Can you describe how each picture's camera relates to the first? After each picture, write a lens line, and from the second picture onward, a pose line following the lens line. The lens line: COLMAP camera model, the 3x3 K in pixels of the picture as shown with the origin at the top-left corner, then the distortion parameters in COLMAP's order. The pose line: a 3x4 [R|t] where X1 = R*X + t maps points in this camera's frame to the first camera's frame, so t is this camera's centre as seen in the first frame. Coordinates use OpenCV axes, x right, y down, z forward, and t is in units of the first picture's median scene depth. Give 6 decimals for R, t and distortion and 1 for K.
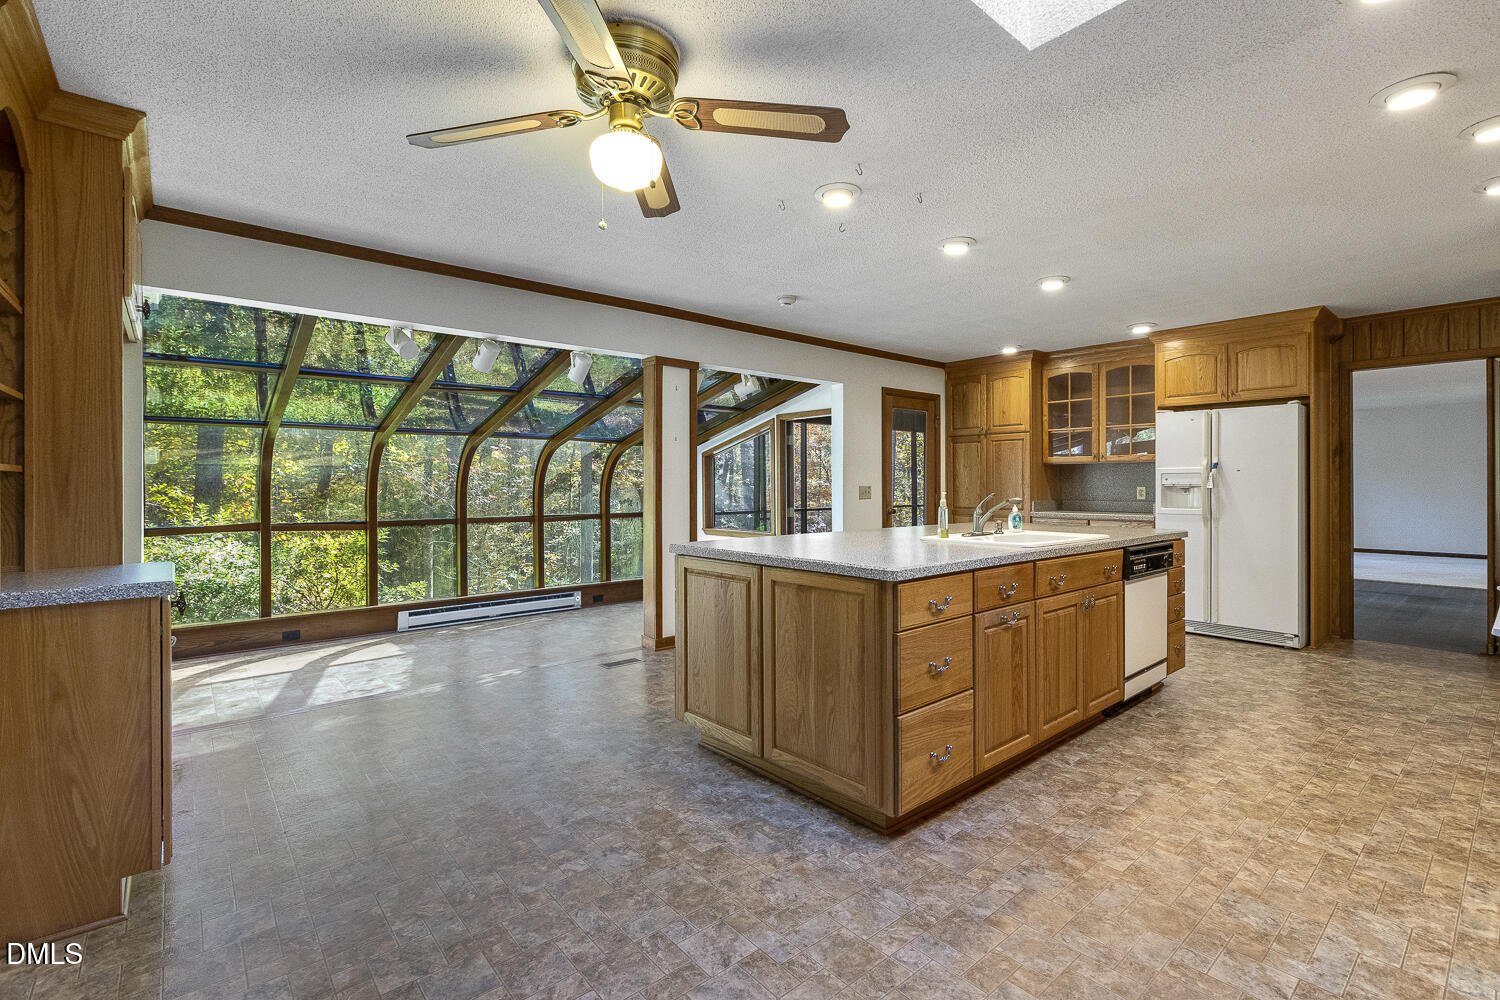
lens RADIAL K [[670.9, 0, 747.4], [0, 670.9, 490.0], [0, 0, 1]] dist [0.000241, -0.000933]
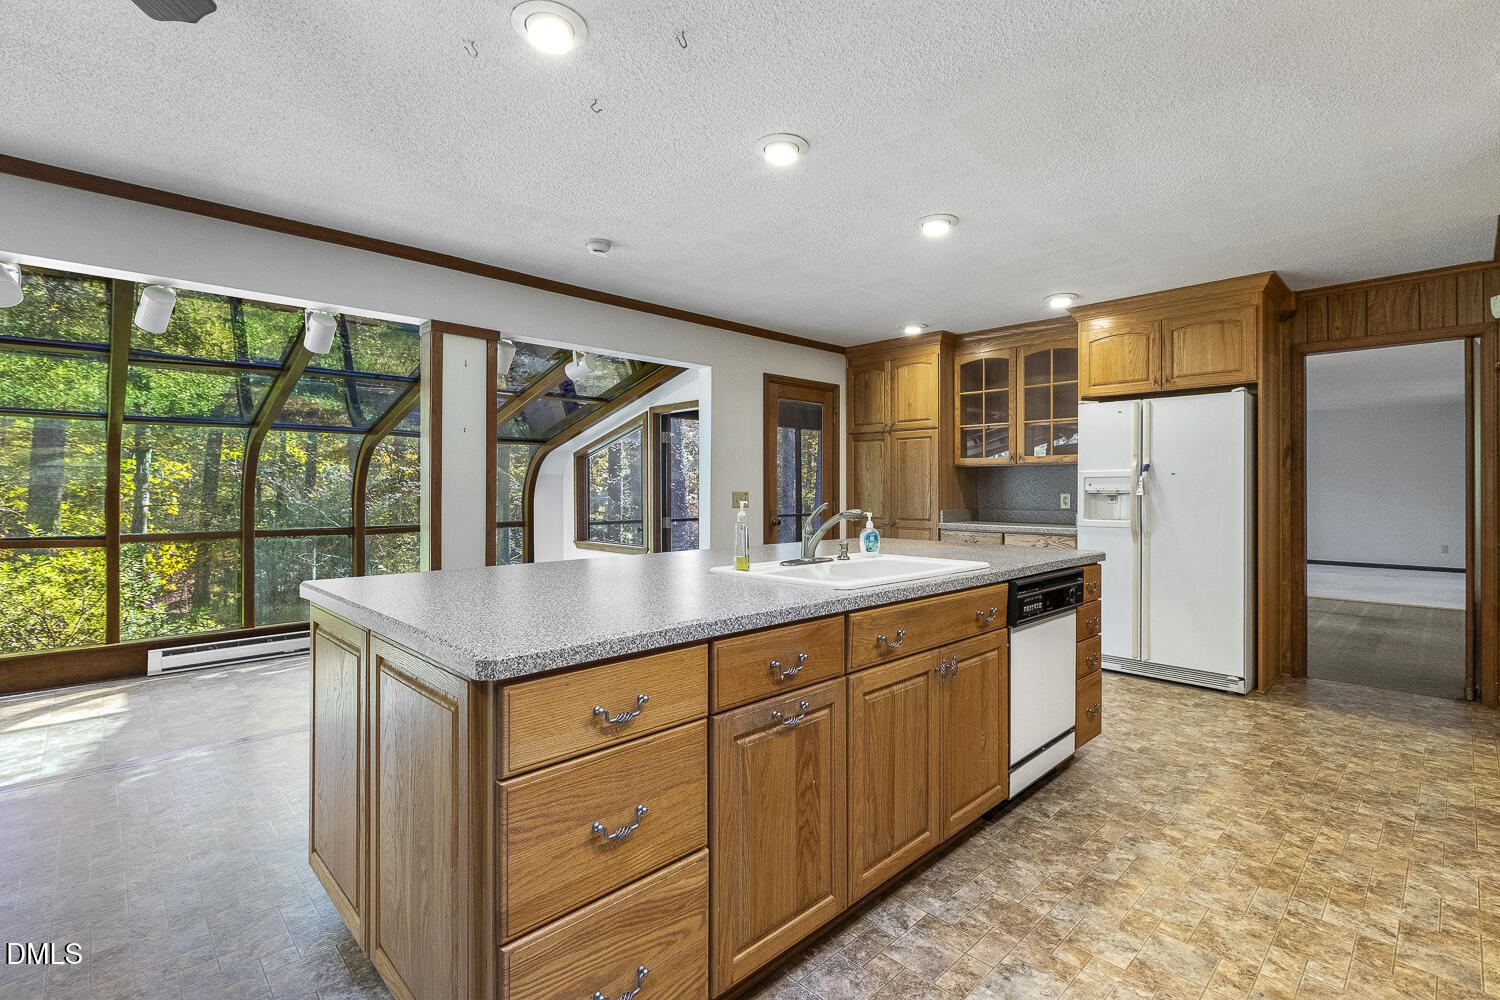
lens RADIAL K [[670.9, 0, 746.7], [0, 670.9, 495.9], [0, 0, 1]] dist [0.000241, -0.000933]
pose [[0.998462, 0.001949, 0.055400, 0.178597], [-0.001972, 0.999998, 0.000362, -0.001748], [-0.055399, -0.000470, 0.998464, 0.226900]]
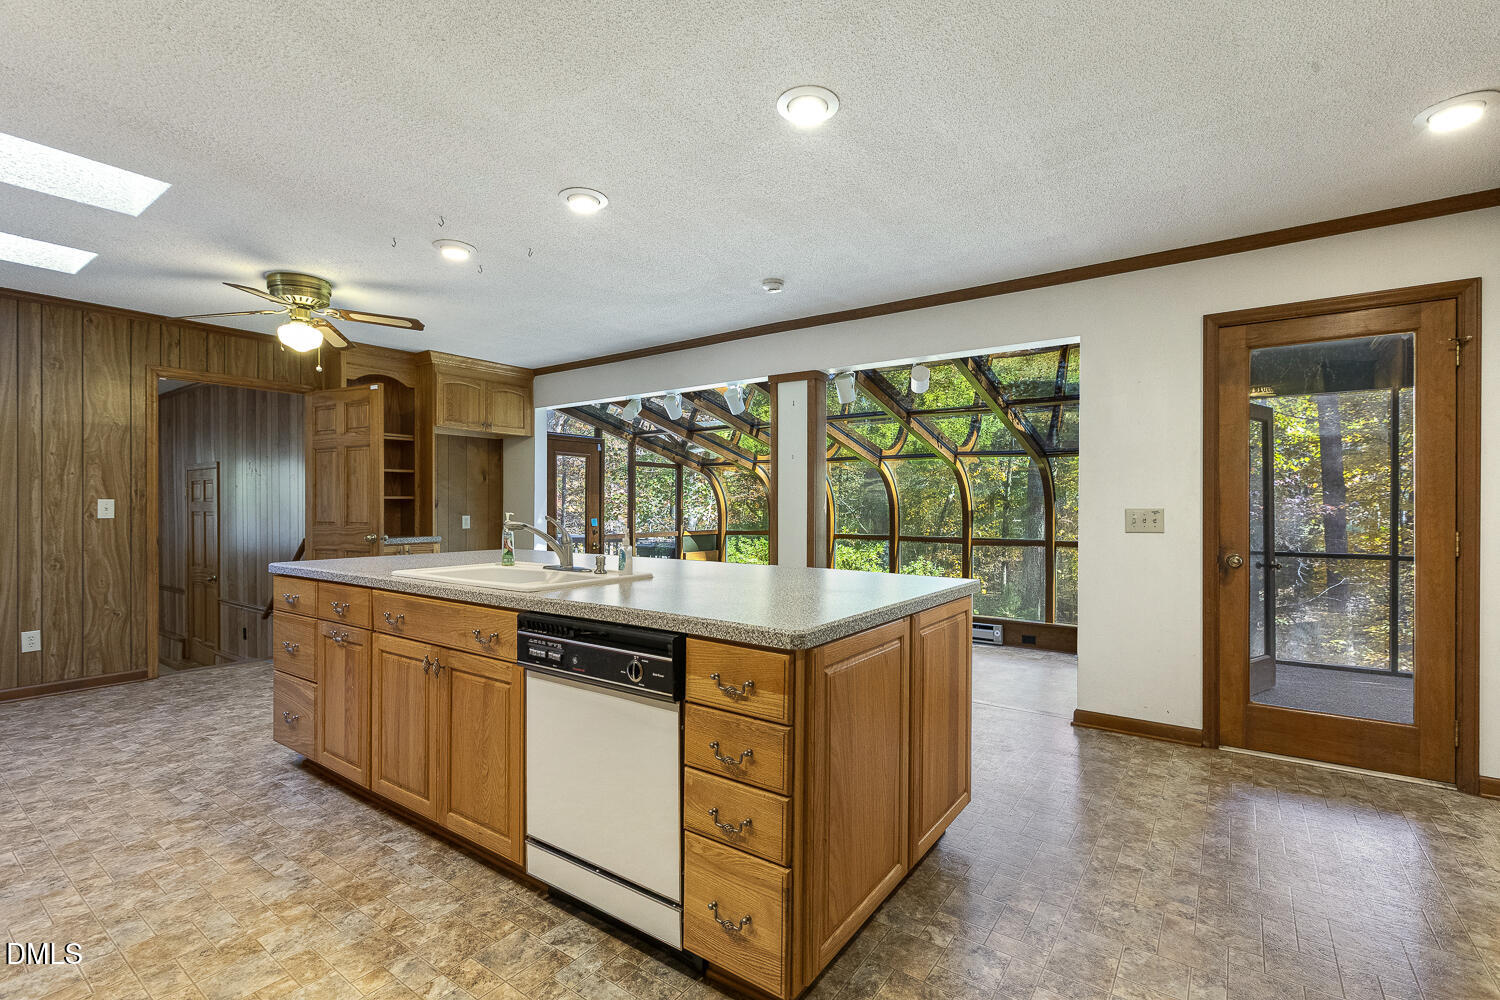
lens RADIAL K [[670.9, 0, 758.1], [0, 670.9, 505.0], [0, 0, 1]] dist [0.000241, -0.000933]
pose [[0.250837, 0.003144, -0.968024, 0.852349], [-0.011334, 0.999936, 0.000311, -0.007234], [0.967963, 0.010894, 0.250857, 0.754607]]
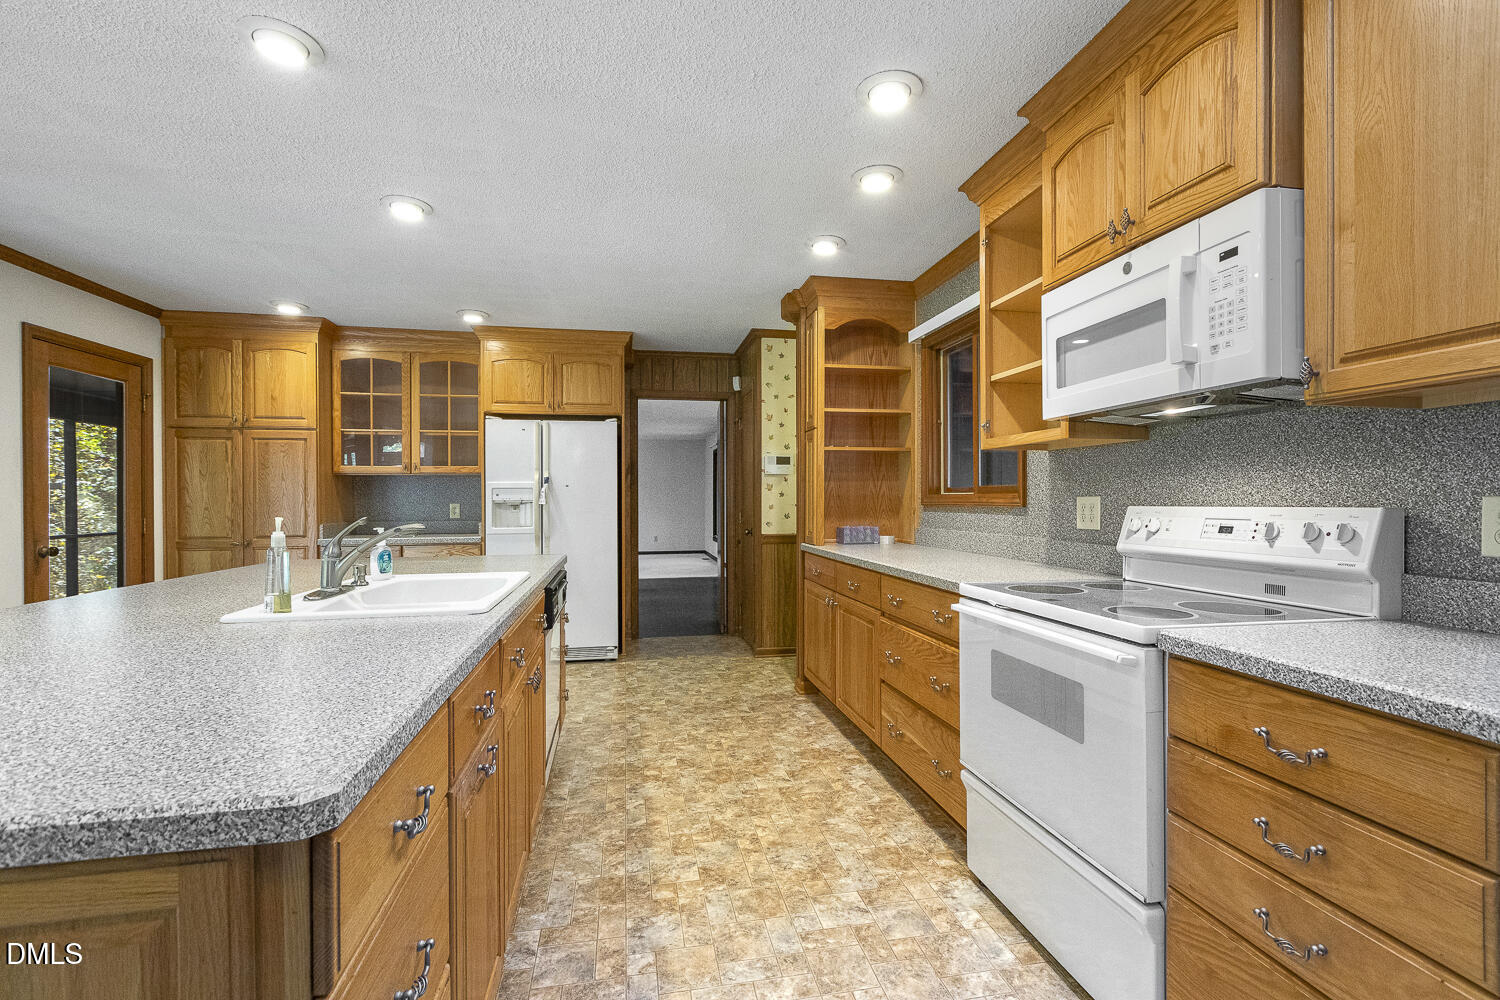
lens RADIAL K [[670.9, 0, 748.5], [0, 670.9, 501.8], [0, 0, 1]] dist [0.000241, -0.000933]
pose [[0.493309, -0.005470, 0.869837, 0.026697], [0.014141, 0.999899, -0.001732, -0.001409], [-0.869739, 0.013155, 0.493336, 0.318412]]
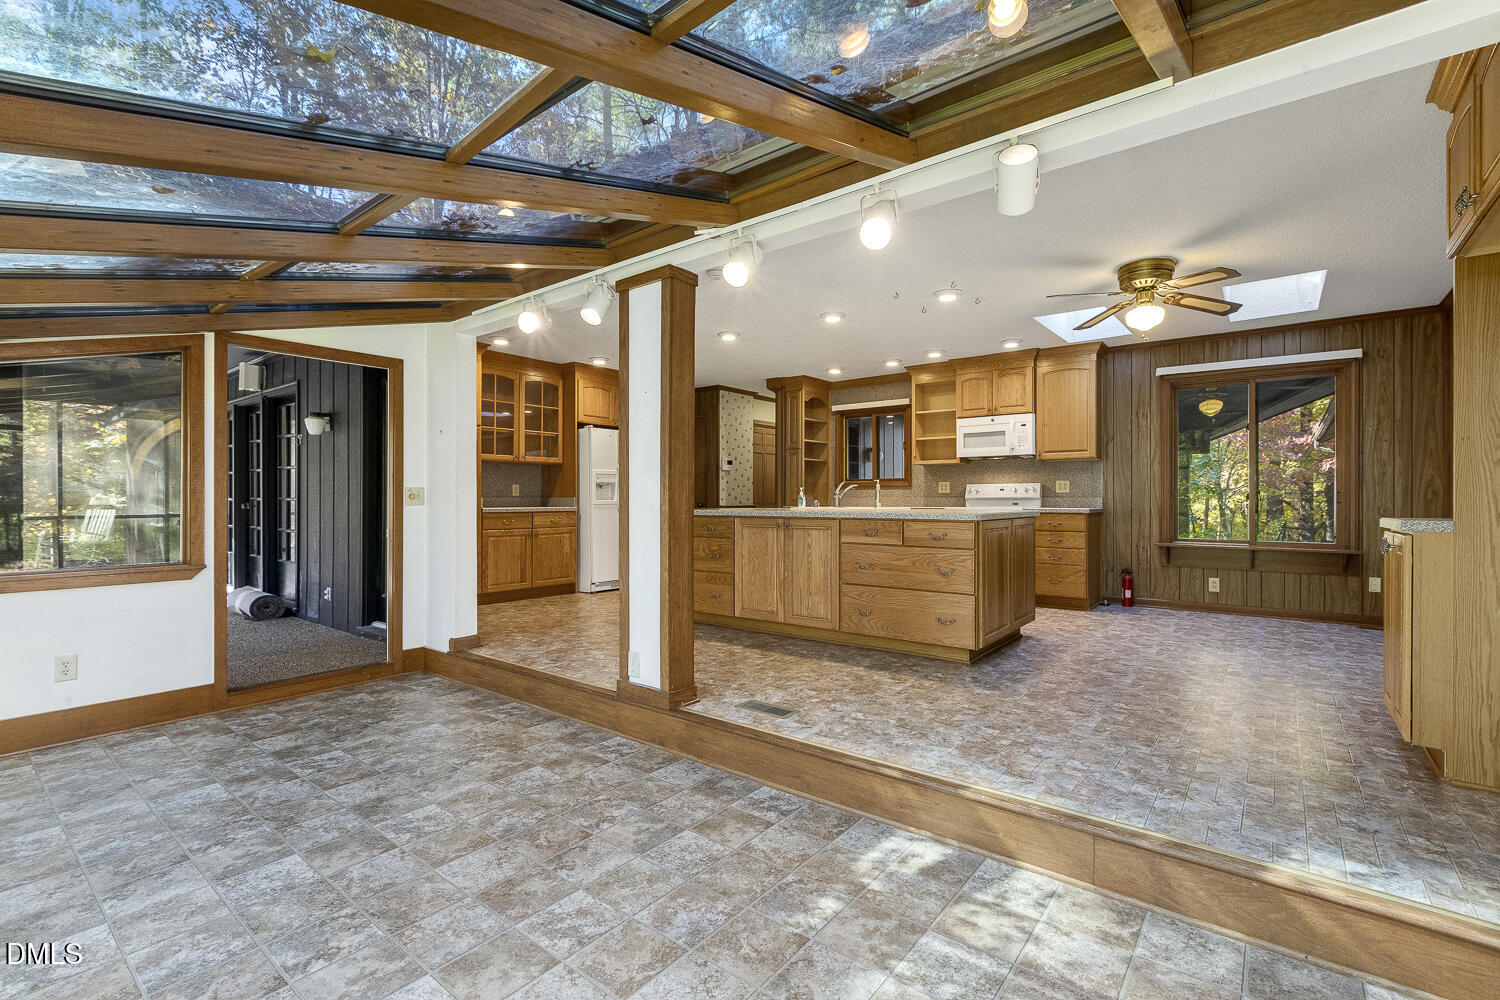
lens RADIAL K [[670.9, 0, 750.6], [0, 670.9, 495.1], [0, 0, 1]] dist [0.000241, -0.000933]
pose [[-0.199753, 0.005774, 0.979829, -0.844325], [0.010819, 0.999935, -0.003687, 0.029695], [-0.979787, 0.009864, -0.199802, 1.116870]]
